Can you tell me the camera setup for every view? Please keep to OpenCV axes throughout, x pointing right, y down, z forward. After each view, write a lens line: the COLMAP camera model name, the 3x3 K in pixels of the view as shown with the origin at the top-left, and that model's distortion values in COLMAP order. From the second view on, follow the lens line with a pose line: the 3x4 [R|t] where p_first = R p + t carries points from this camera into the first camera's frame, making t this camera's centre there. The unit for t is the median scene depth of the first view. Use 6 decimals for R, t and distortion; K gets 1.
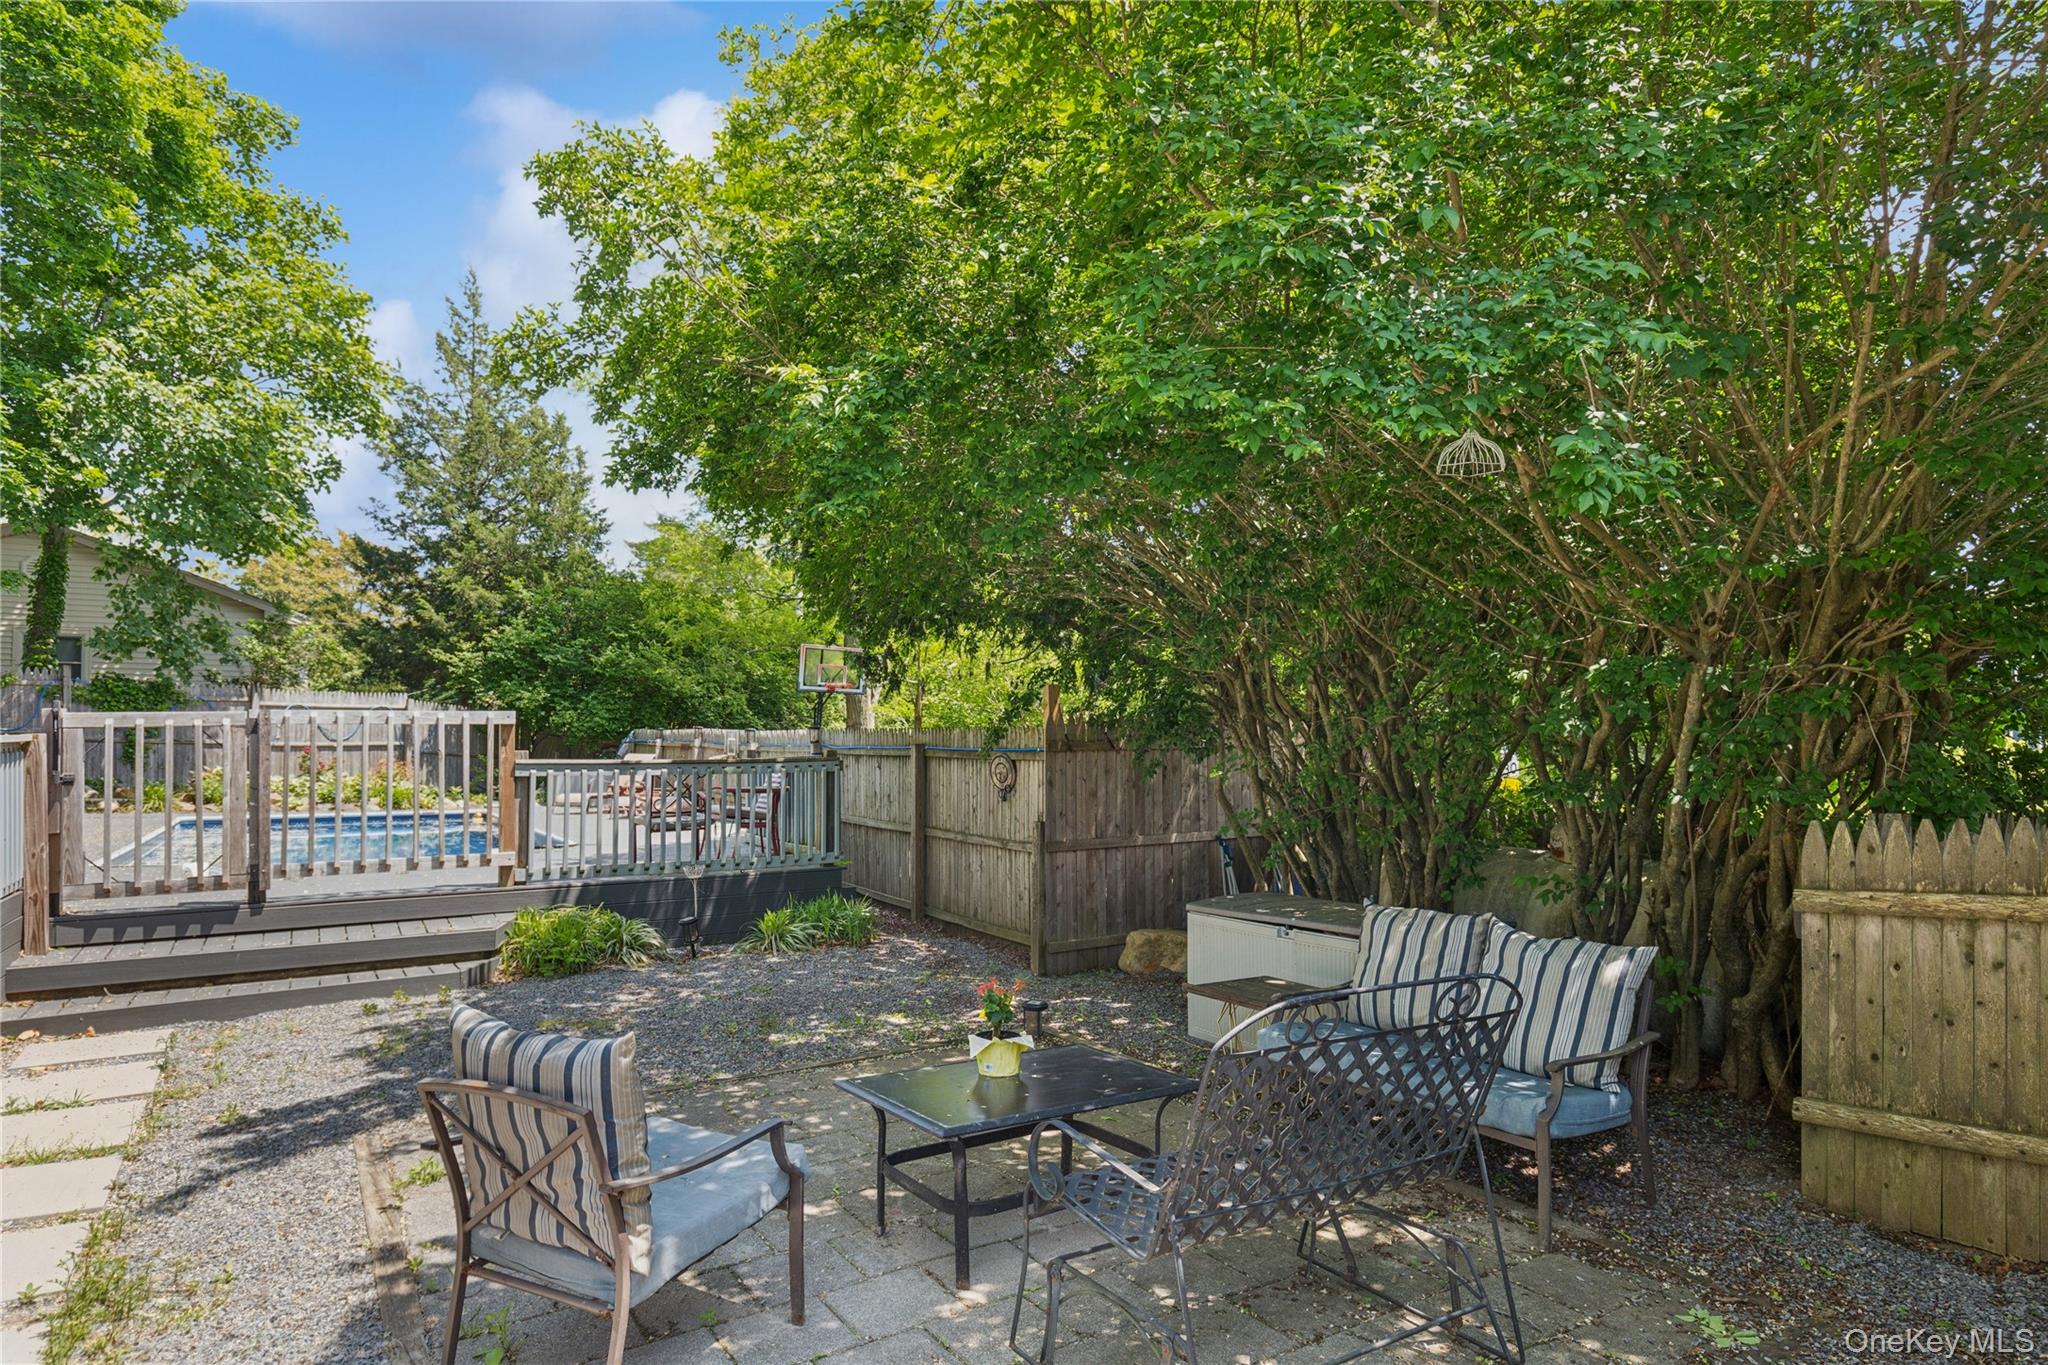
lens RADIAL K [[1172.9, 0, 1024.0], [0, 1172.9, 682.5], [0, 0, 1]] dist [0.005990, 0.000651]
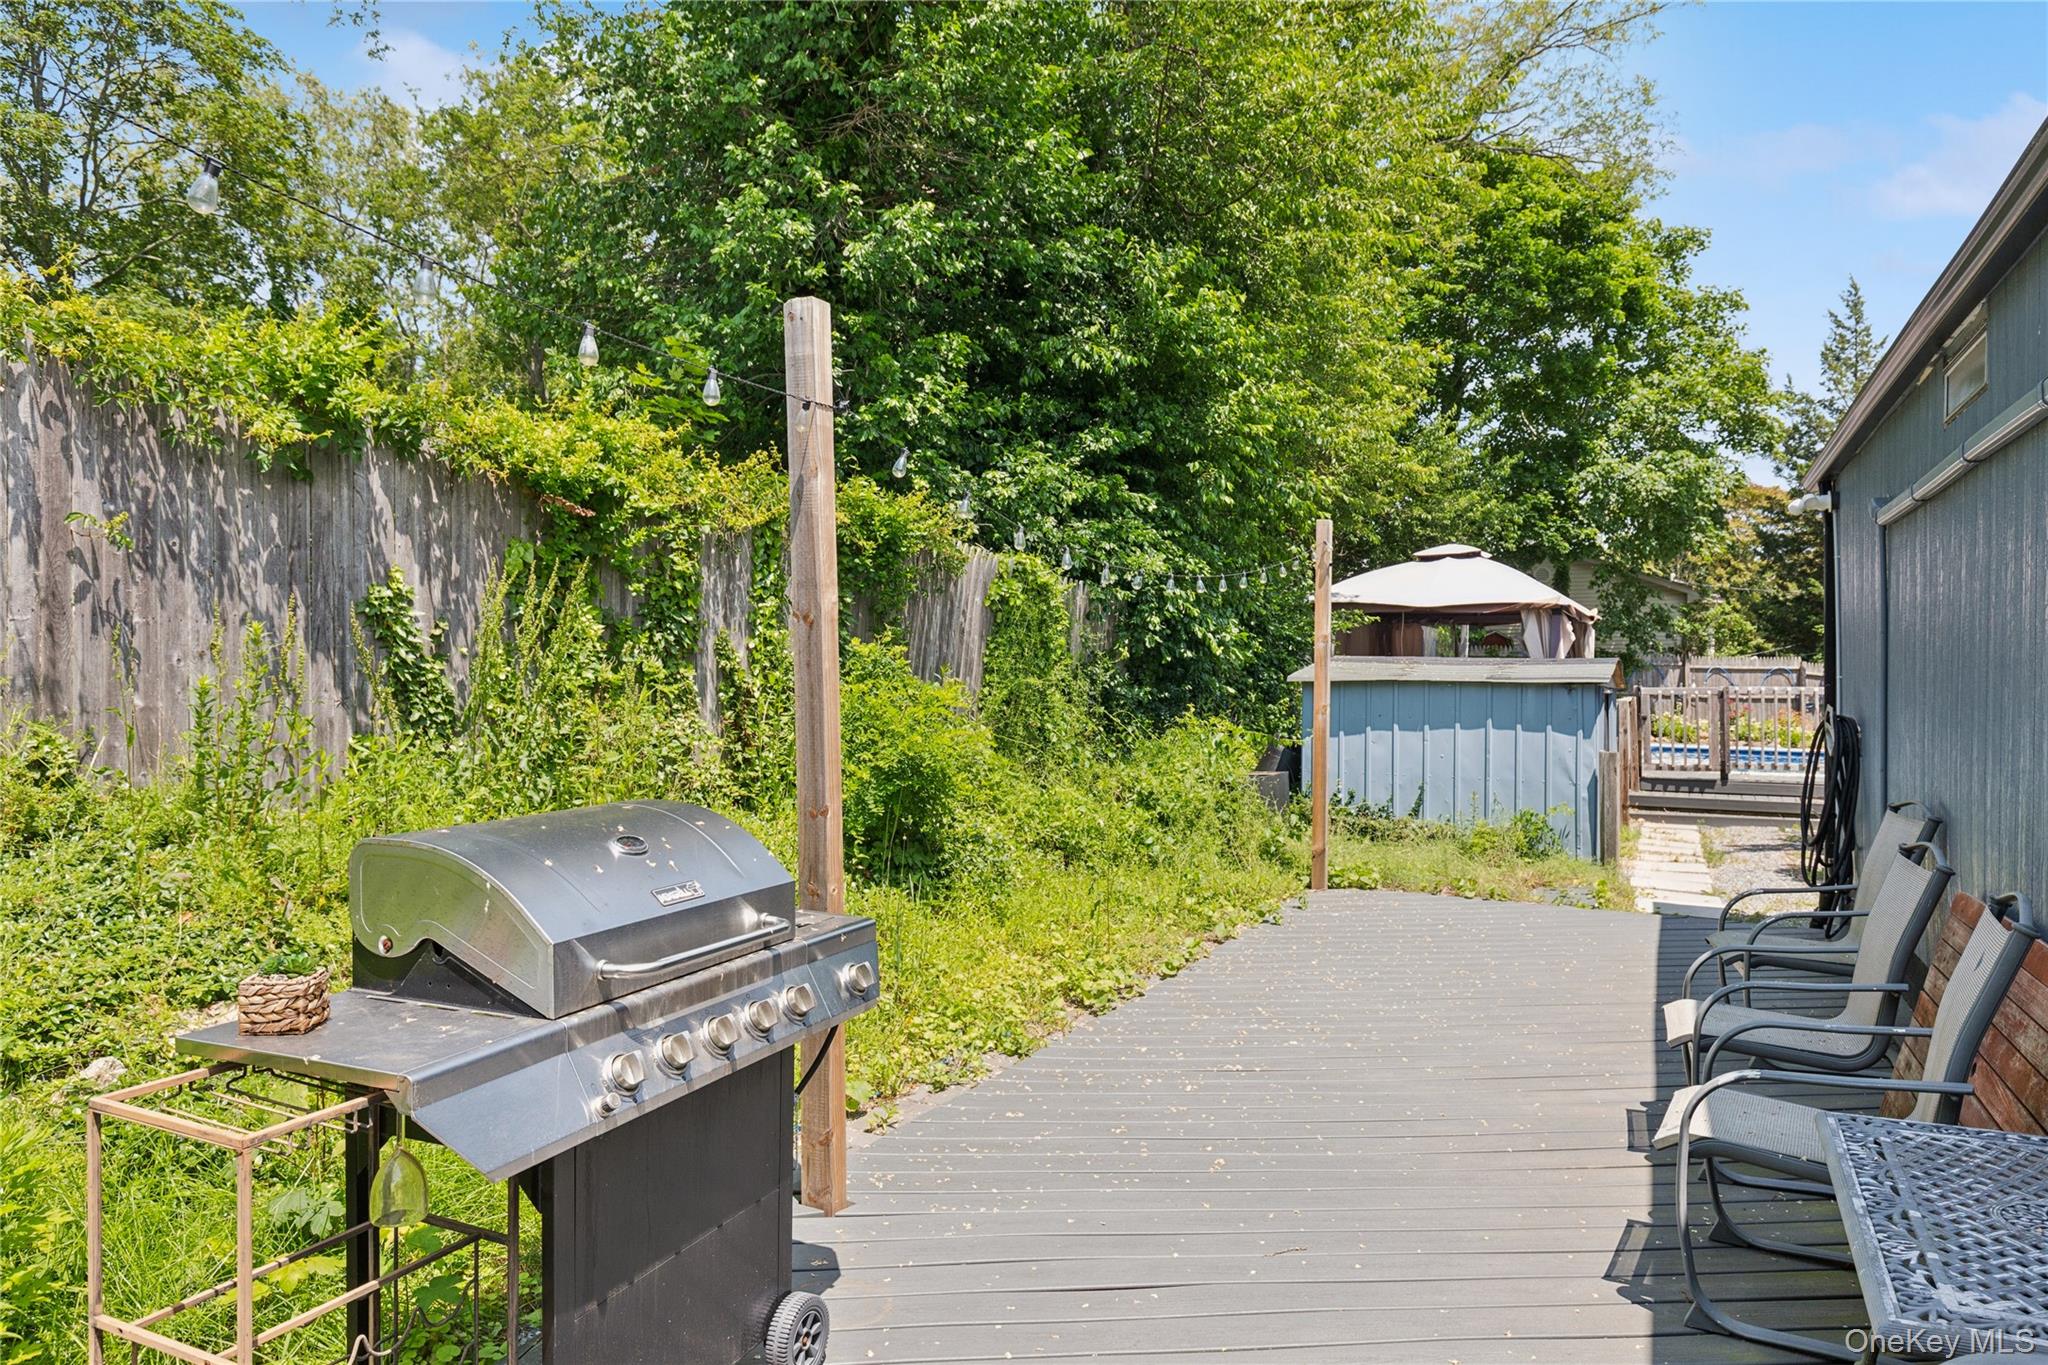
lens RADIAL K [[1328.3, 0, 988.5], [0, 1328.3, 665.9], [0, 0, 1]] dist [0.001694, 0.002060]
pose [[0.510338, -0.000409, -0.859974, 0.256459], [0.031162, 0.999352, 0.018017, -0.035158], [0.859409, -0.035994, 0.510020, -0.476183]]
